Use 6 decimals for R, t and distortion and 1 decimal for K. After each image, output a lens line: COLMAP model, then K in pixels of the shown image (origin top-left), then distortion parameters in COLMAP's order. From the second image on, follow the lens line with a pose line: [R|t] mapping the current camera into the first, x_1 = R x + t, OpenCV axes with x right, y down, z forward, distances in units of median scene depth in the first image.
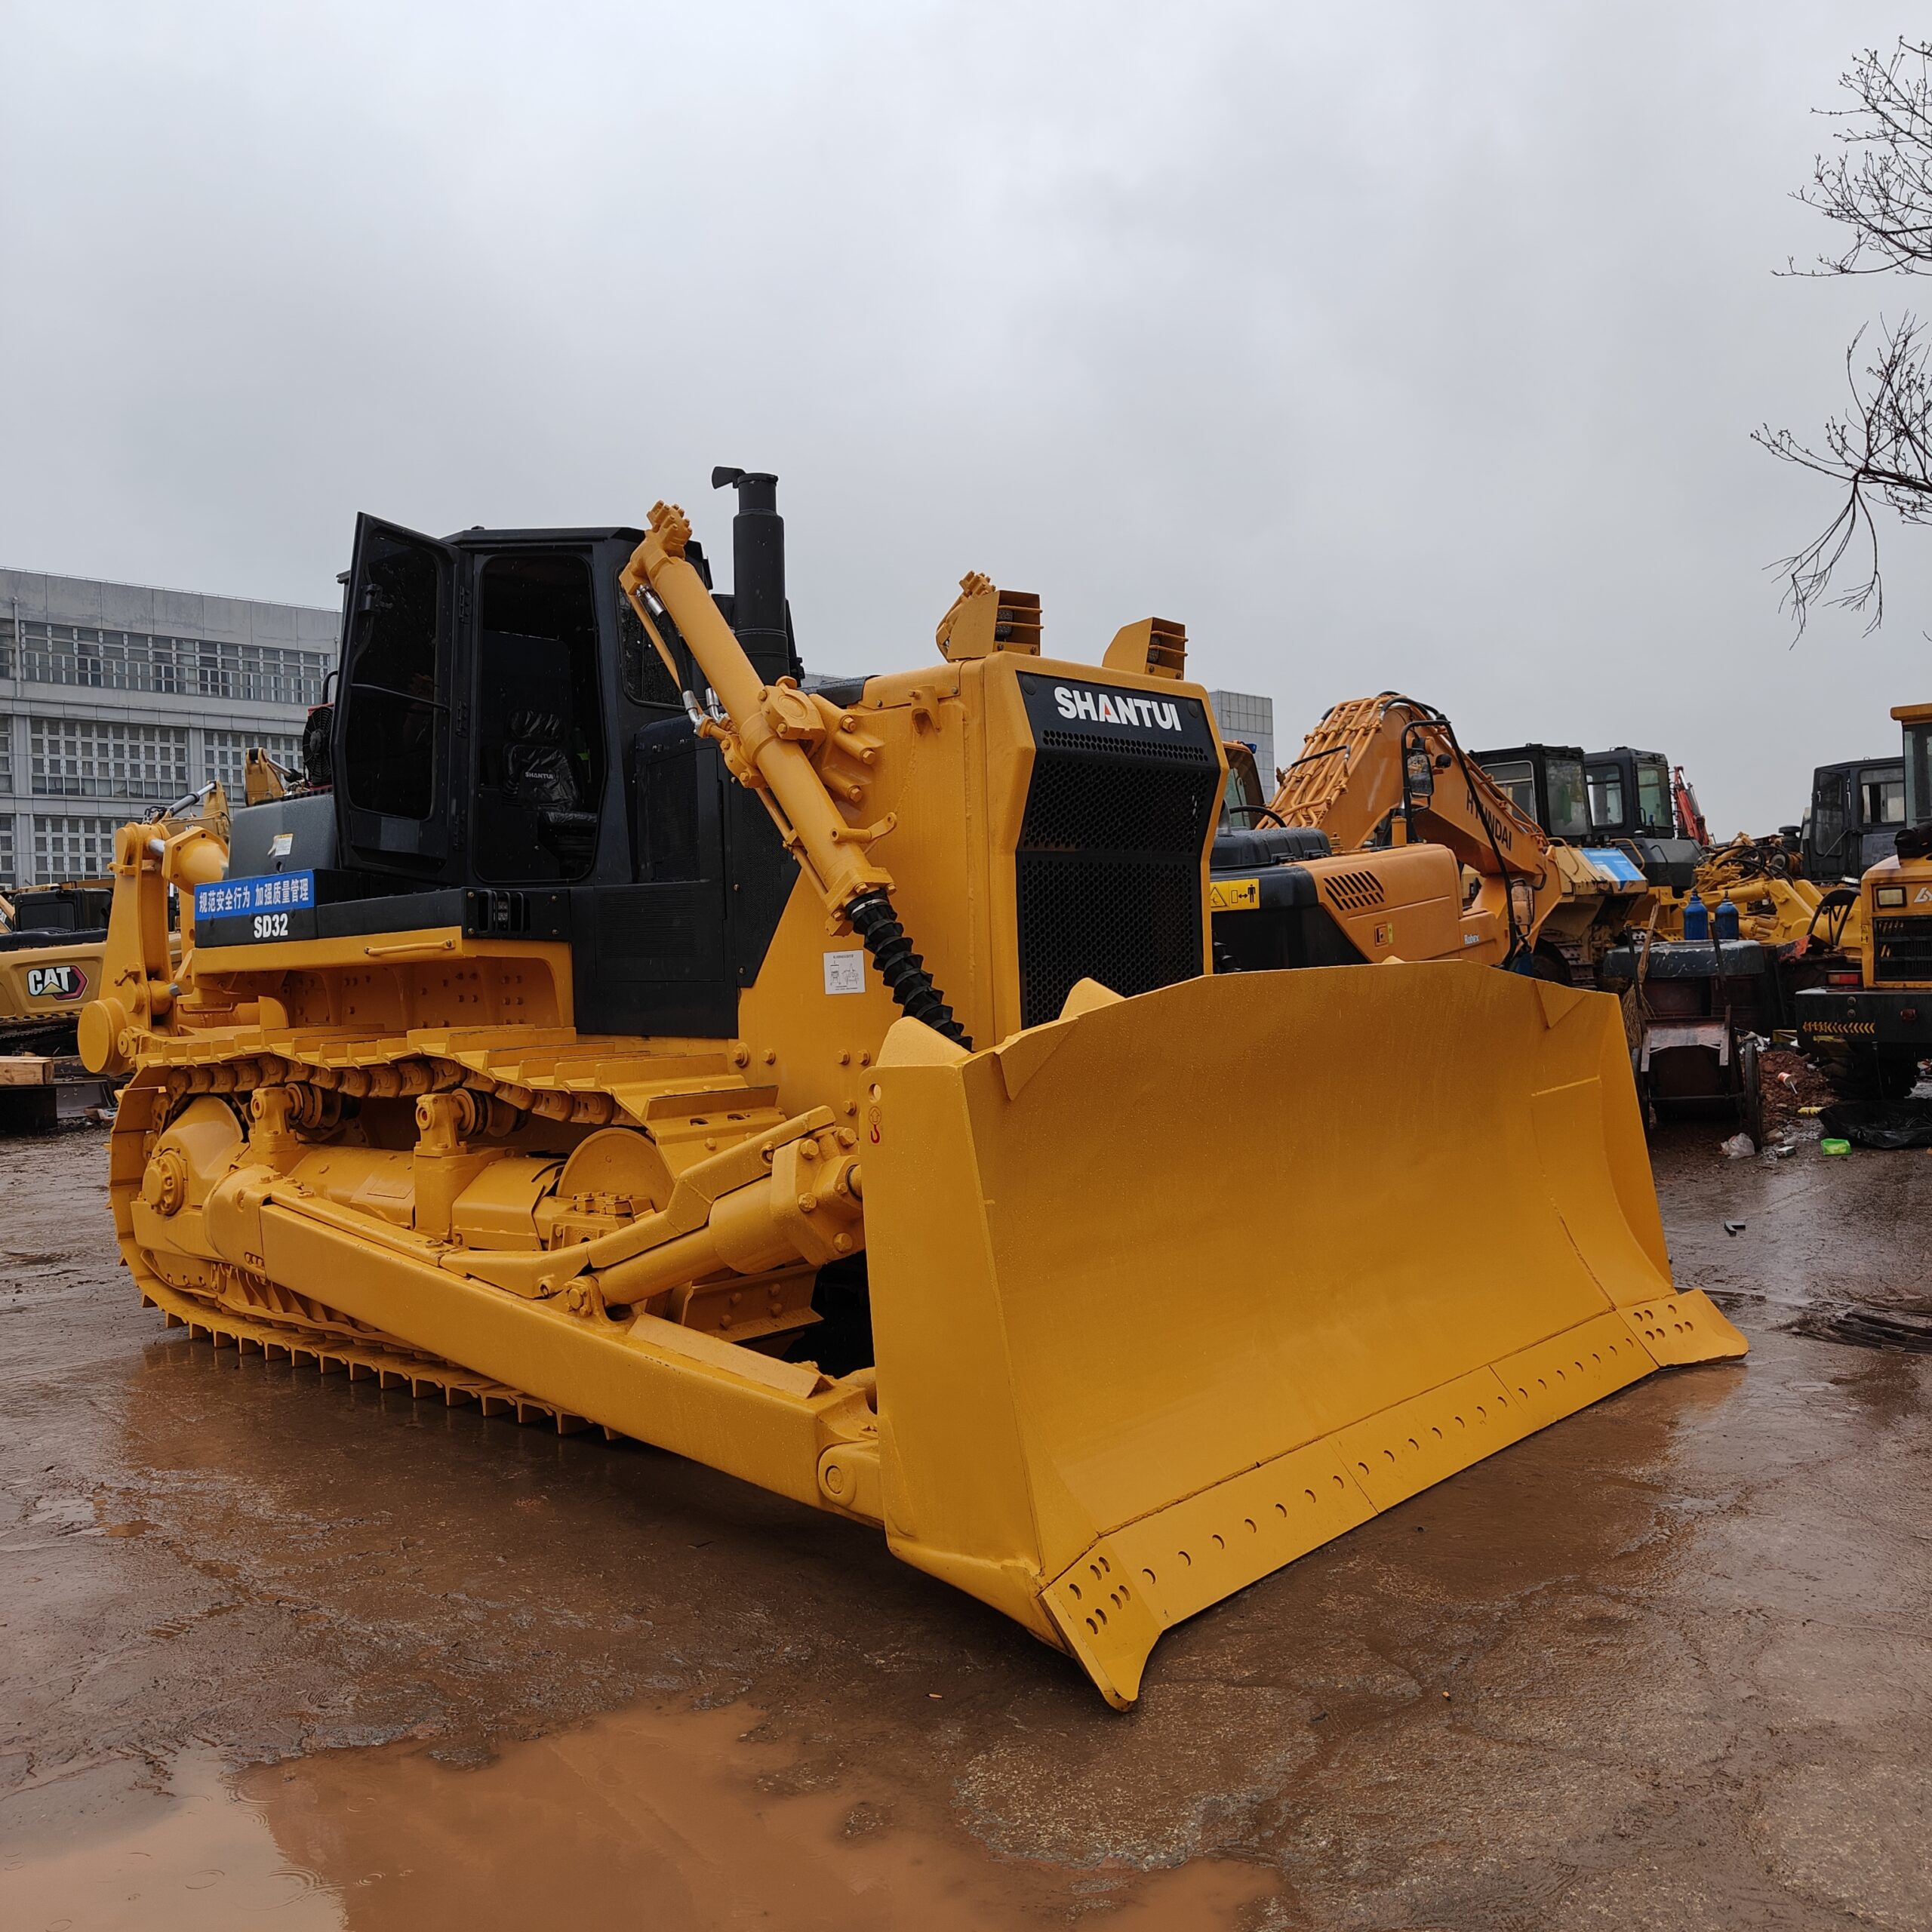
lens RADIAL K [[1793.9, 0, 966.0], [0, 1793.9, 966.0], [0, 0, 1]] dist [0.060936, -0.086634]
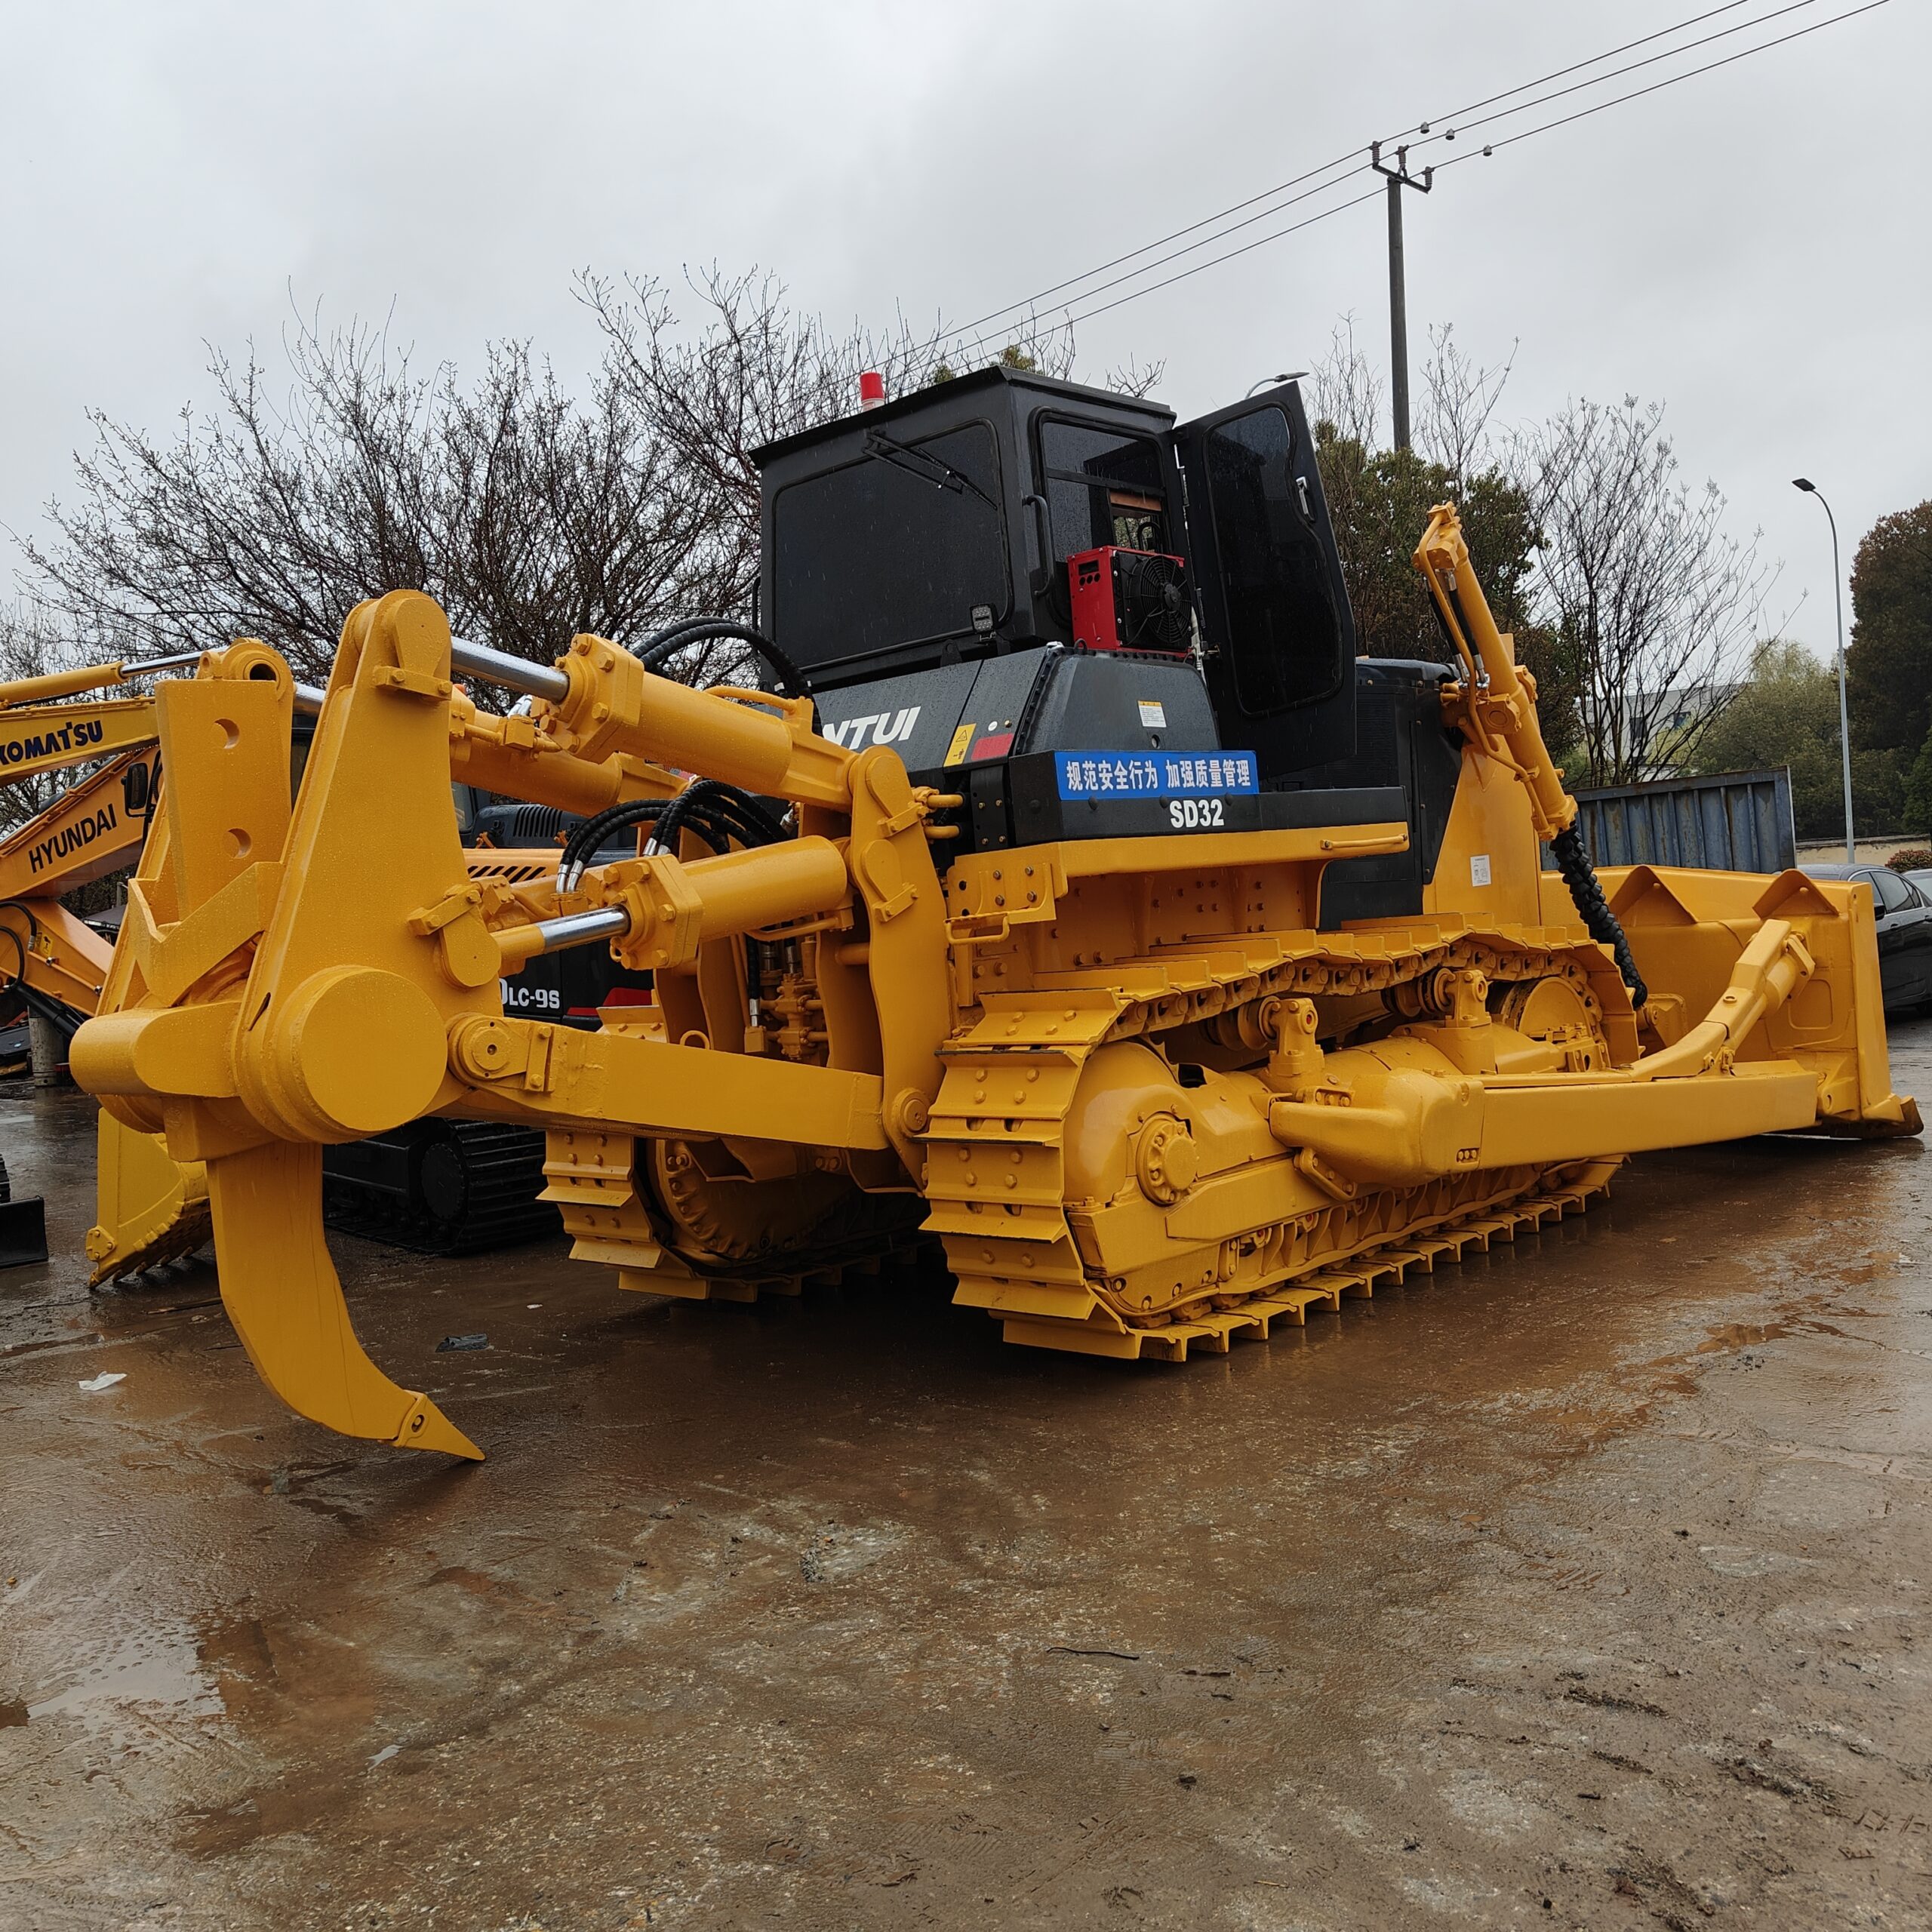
lens RADIAL K [[1801.9, 0, 966.0], [0, 1801.9, 966.0], [0, 0, 1]] dist [0.065764, -0.081708]
pose [[0.015436, 0.001774, 0.999879, -1.367548], [0.079154, 0.996858, -0.002990, 0.046085], [-0.996743, 0.079191, 0.015247, 1.253824]]
